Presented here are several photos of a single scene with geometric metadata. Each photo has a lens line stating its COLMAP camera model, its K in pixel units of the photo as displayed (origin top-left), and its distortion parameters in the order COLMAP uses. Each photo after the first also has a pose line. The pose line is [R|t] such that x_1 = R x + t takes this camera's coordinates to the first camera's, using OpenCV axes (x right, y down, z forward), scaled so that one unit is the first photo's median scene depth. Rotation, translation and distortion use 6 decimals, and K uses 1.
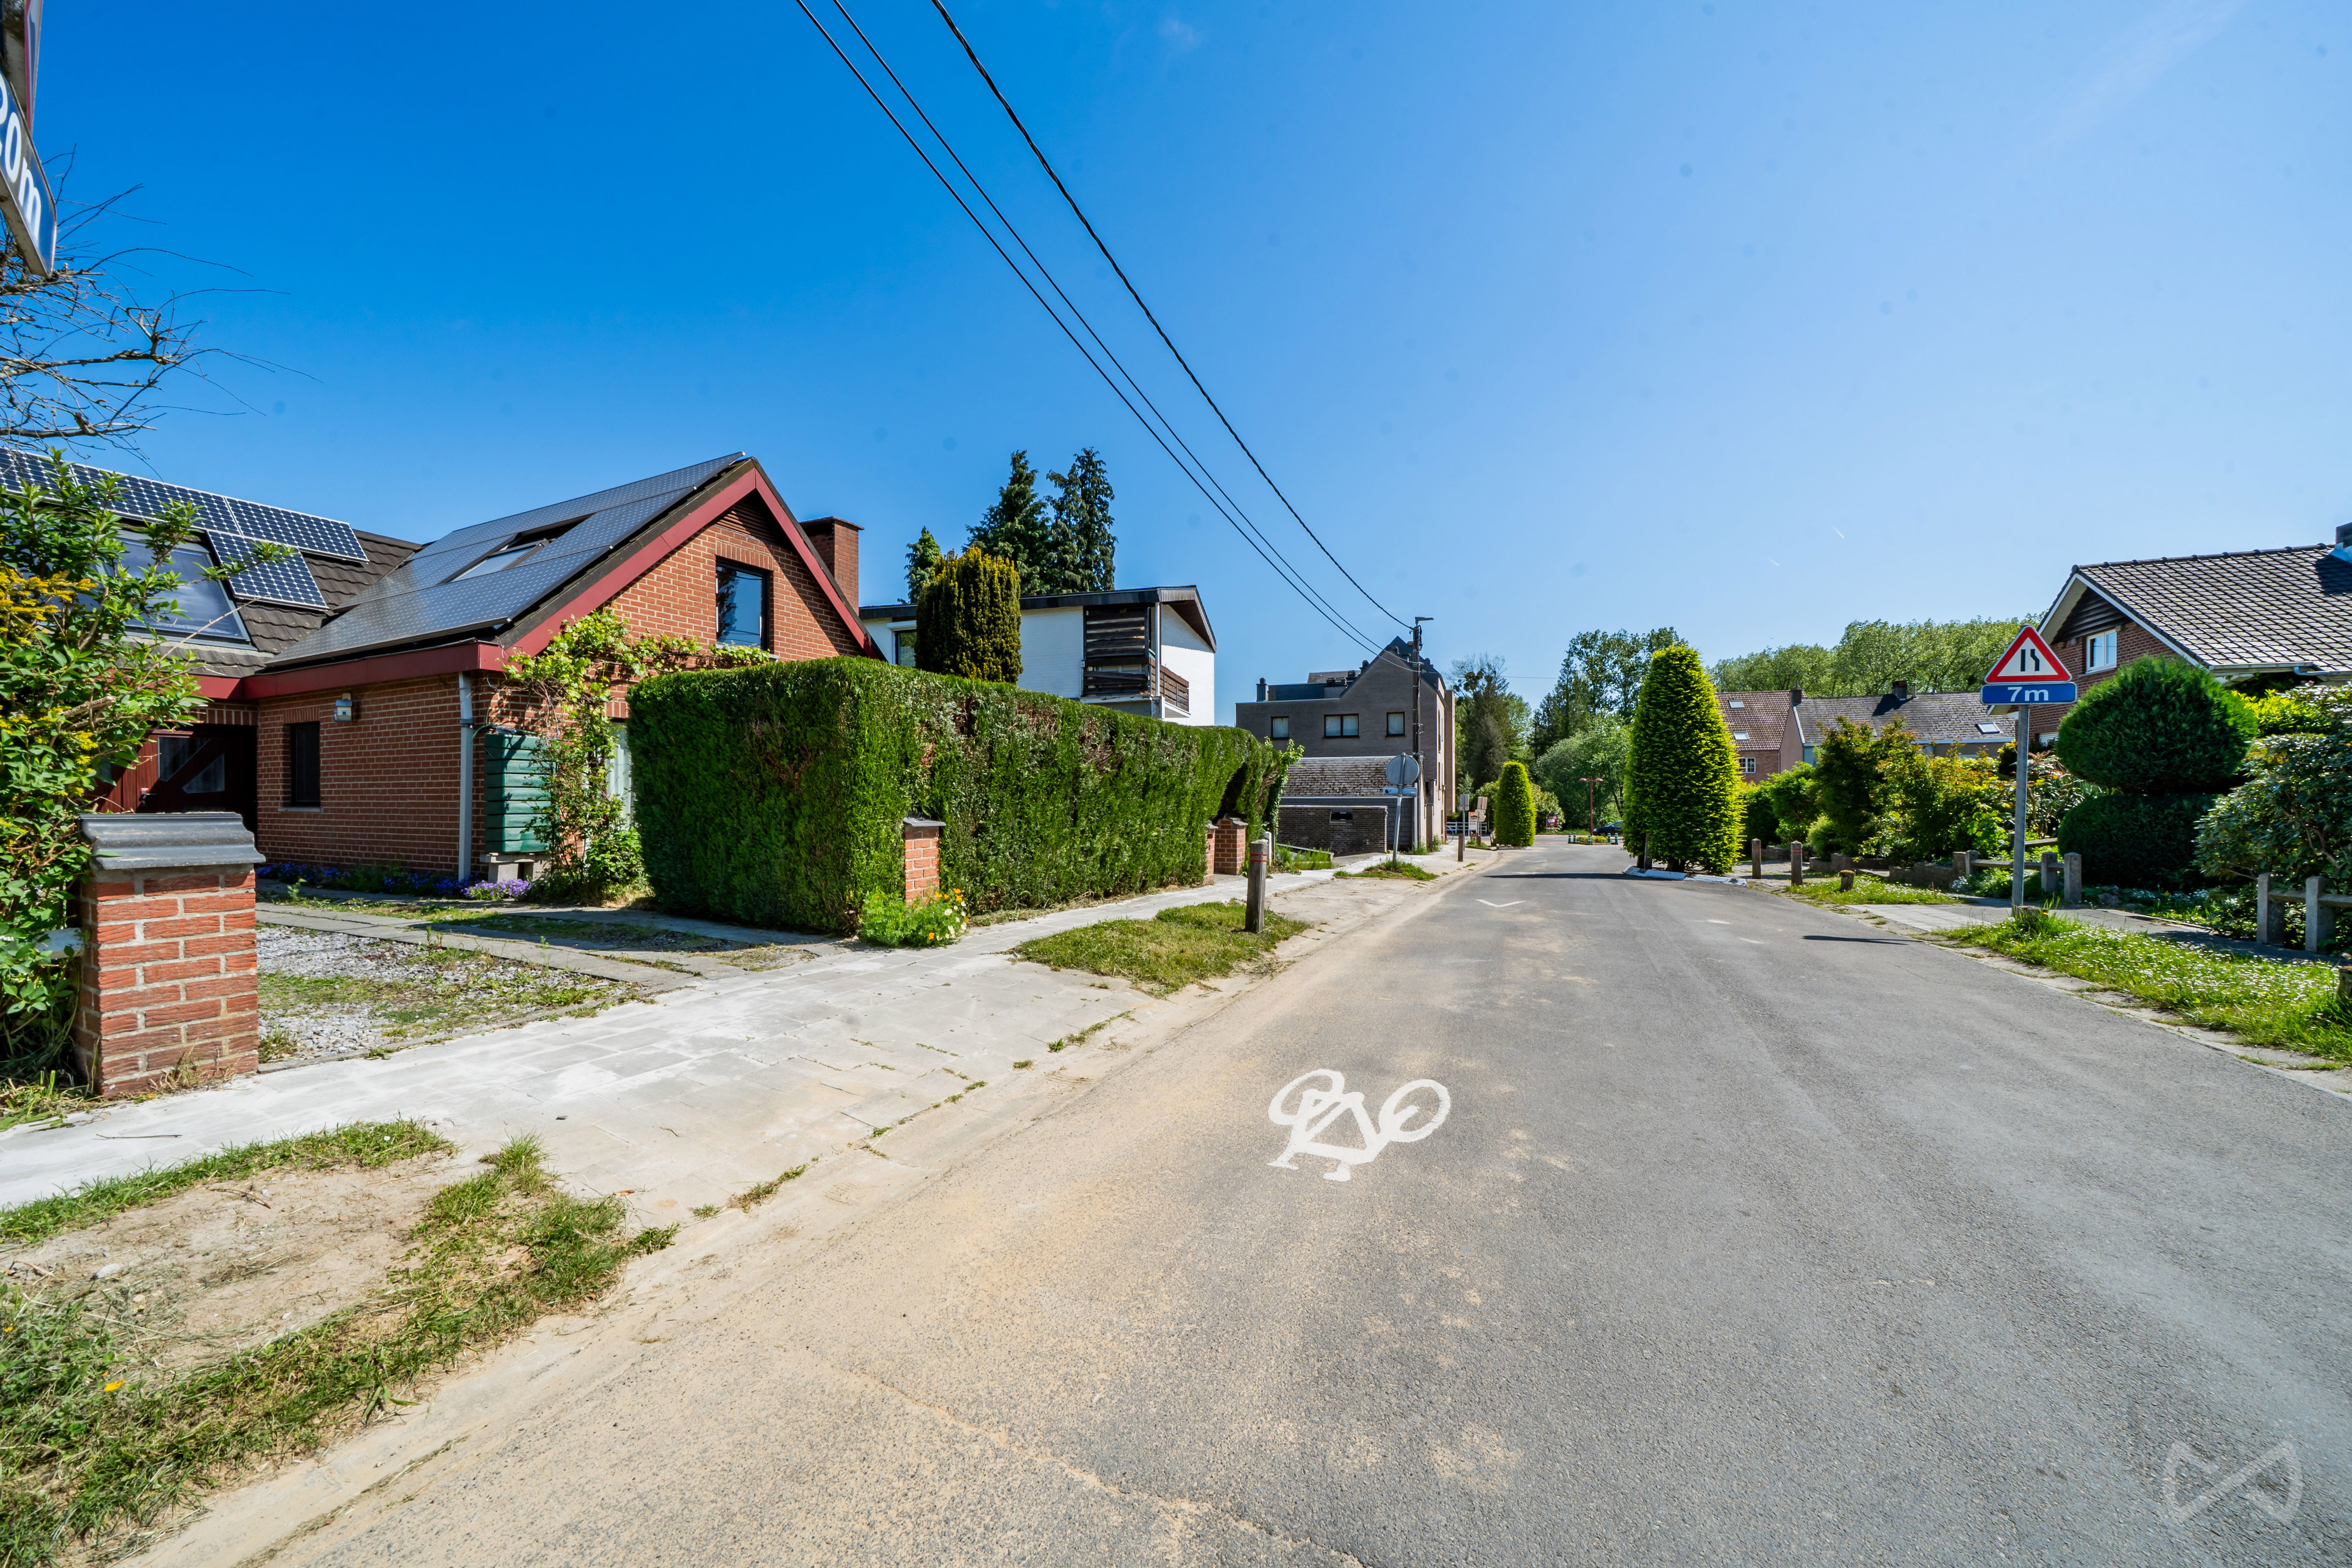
lens RADIAL K [[795.1, 0, 1184.6], [0, 795.1, 793.7], [0, 0, 1]] dist [-0.006001, -0.000224]
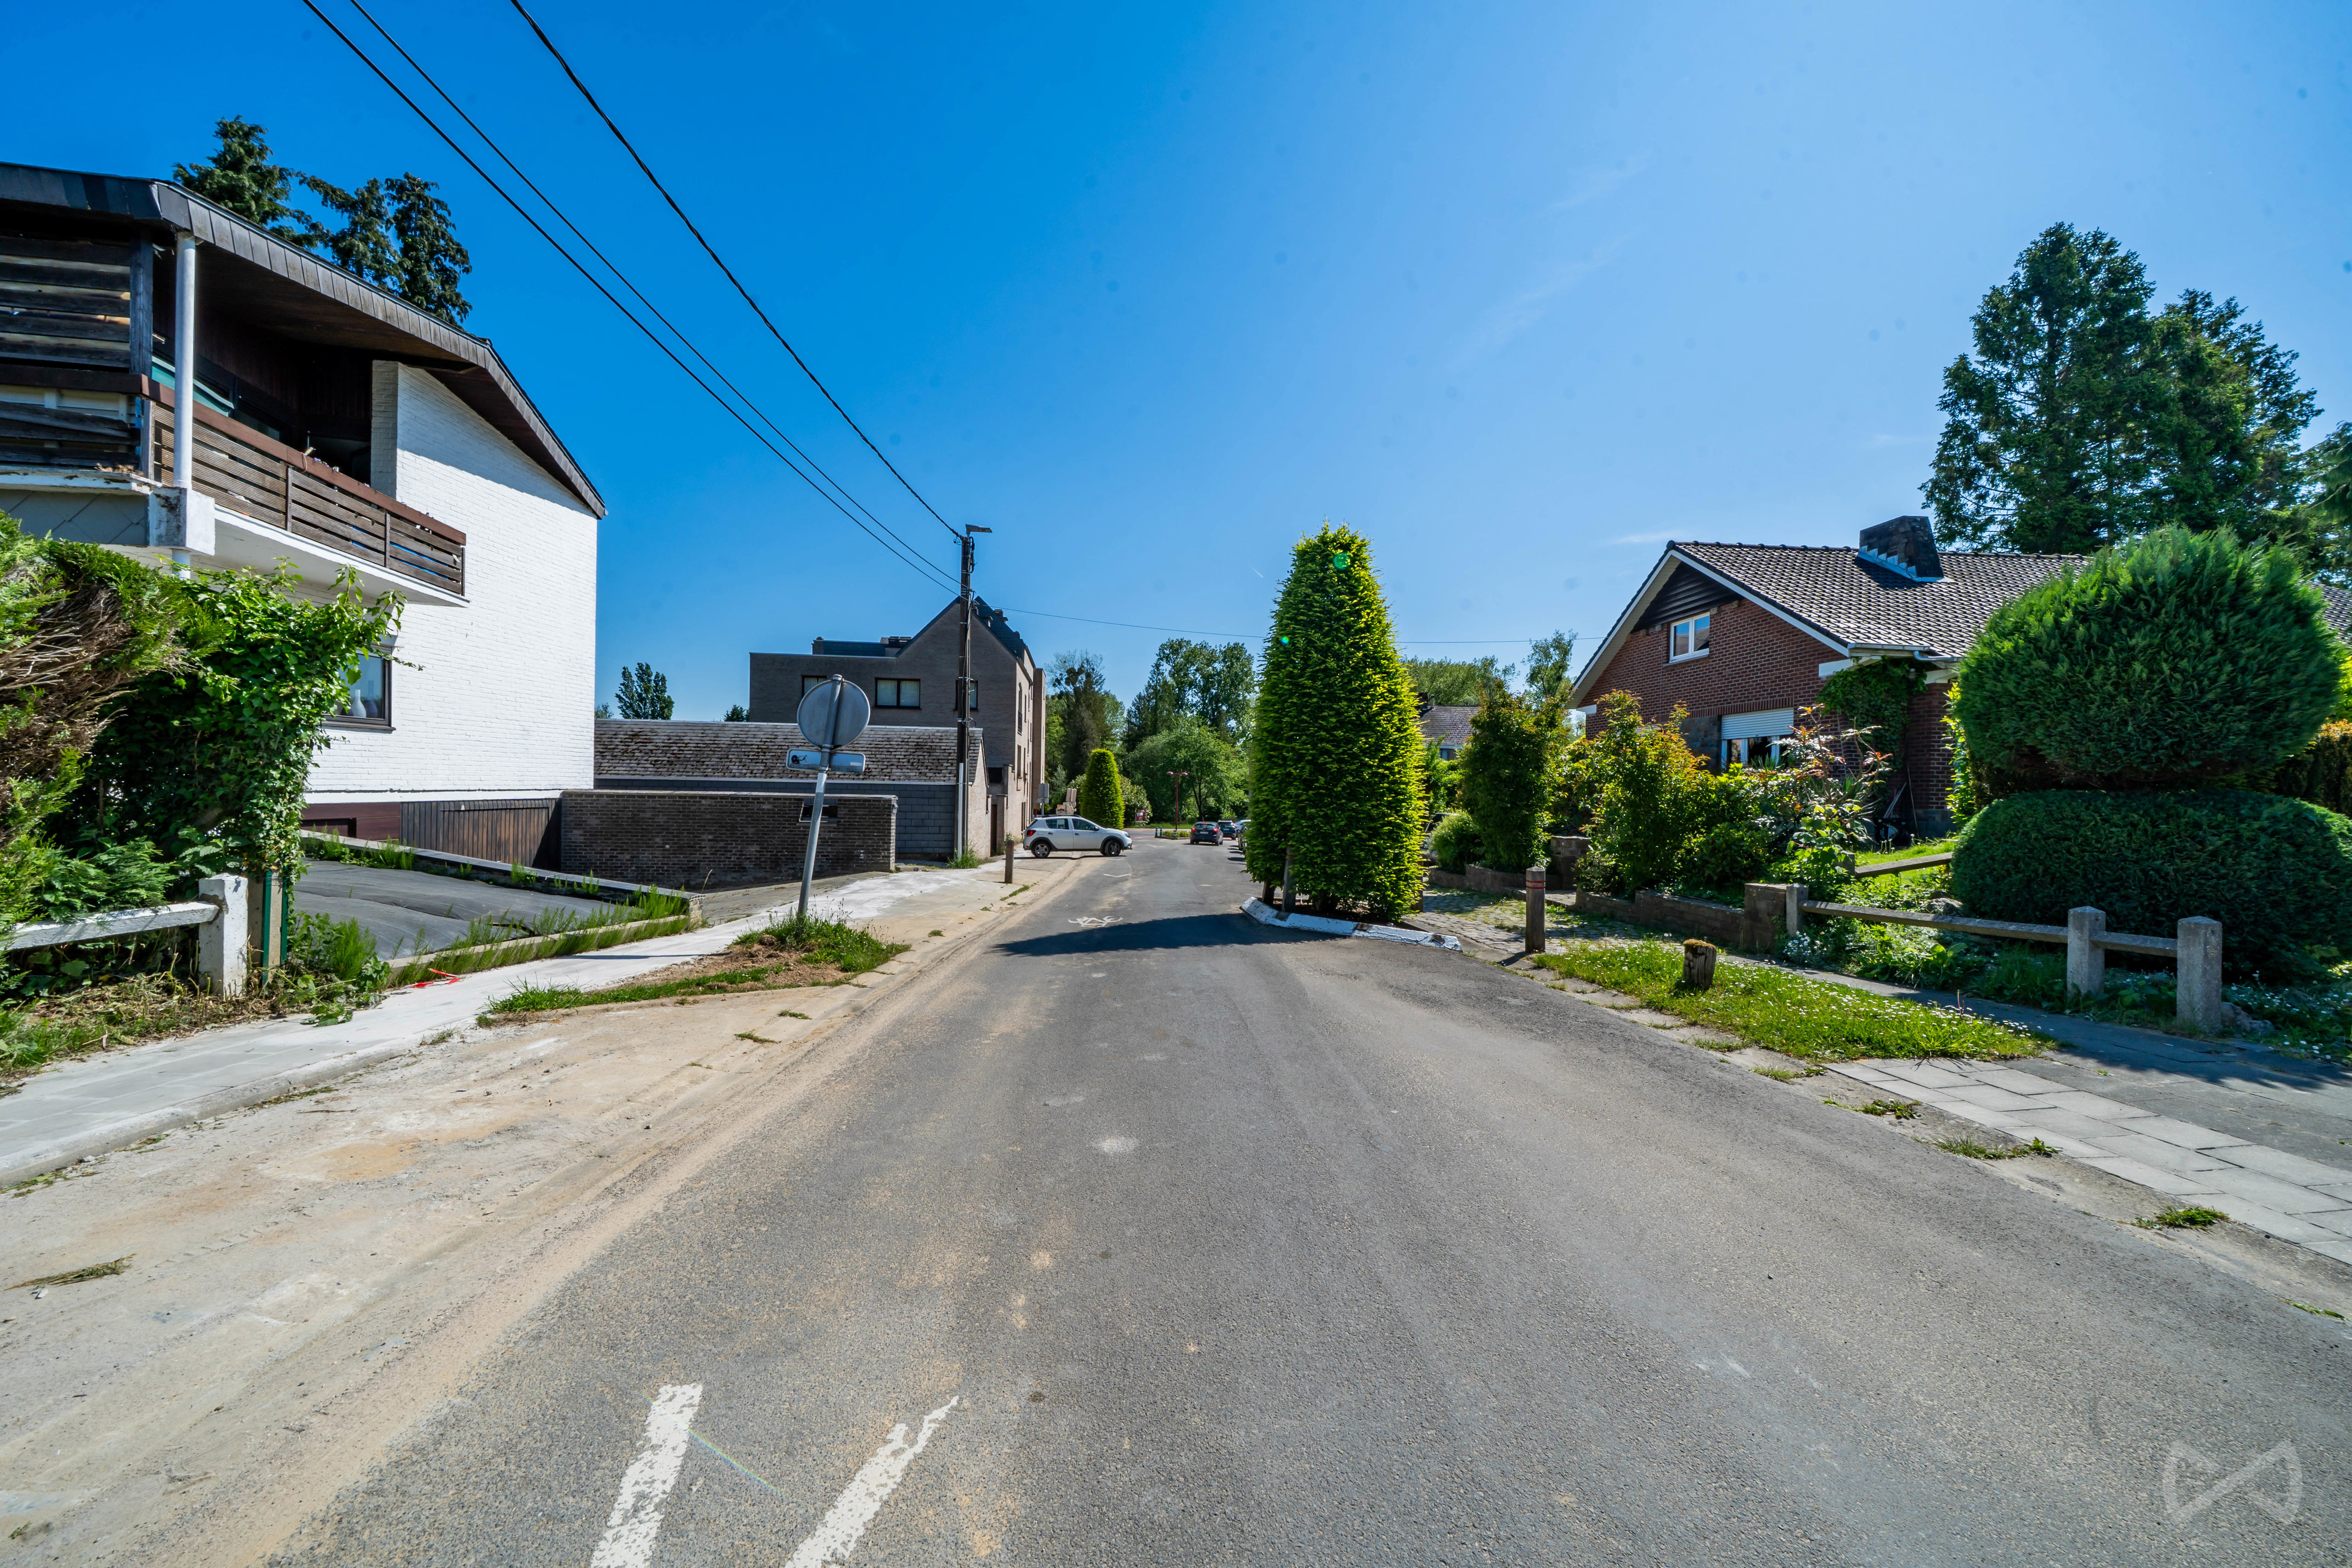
lens RADIAL K [[795.2, 0, 1175.2], [0, 795.2, 790.1], [0, 0, 1]] dist [-0.006001, -0.000224]
pose [[0.888702, 0.017768, 0.458140, 0.216237], [-0.020792, 0.999783, 0.001559, 0.007799], [-0.458013, -0.010911, 0.888878, 0.460820]]
